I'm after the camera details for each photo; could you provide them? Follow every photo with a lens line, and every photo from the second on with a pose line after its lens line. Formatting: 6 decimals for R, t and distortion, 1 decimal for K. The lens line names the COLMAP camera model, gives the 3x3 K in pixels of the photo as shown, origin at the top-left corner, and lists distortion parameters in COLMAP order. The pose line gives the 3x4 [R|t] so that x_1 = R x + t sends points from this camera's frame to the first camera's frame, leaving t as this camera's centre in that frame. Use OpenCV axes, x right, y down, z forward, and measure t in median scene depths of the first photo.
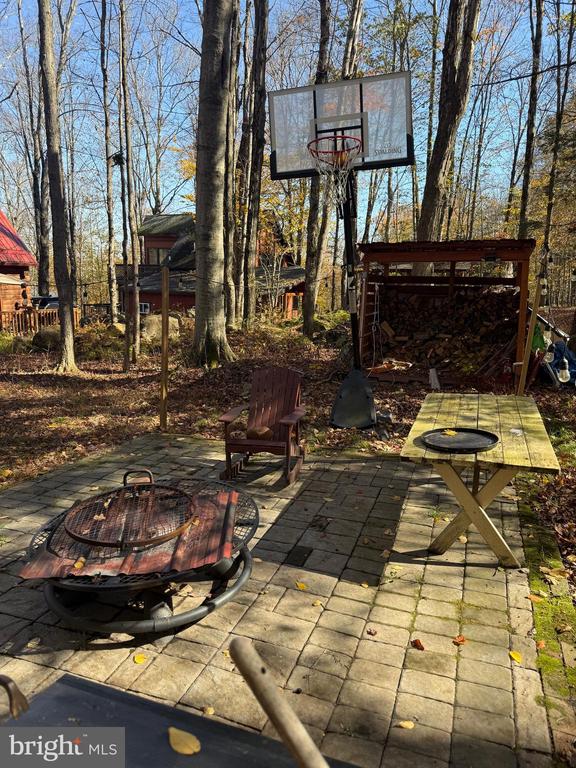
lens RADIAL K [[540.6, 0, 289.0], [0, 540.6, 385.2], [0, 0, 1]] dist [0.021480, -0.005893]
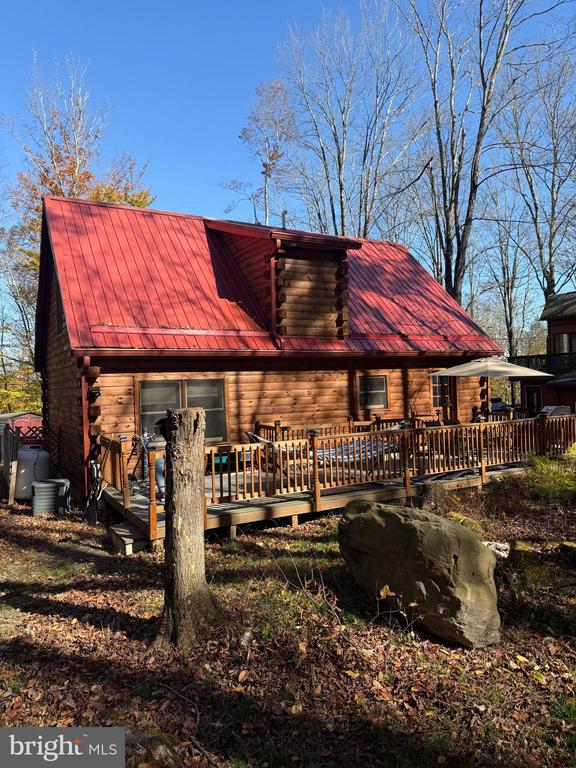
lens RADIAL K [[540.6, 0, 289.0], [0, 540.6, 385.2], [0, 0, 1]] dist [0.021480, -0.005893]
pose [[0.875581, -0.066230, -0.478510, -0.295990], [-0.030964, 0.980825, -0.192413, -0.026674], [0.482078, 0.183290, 0.856741, 0.209226]]
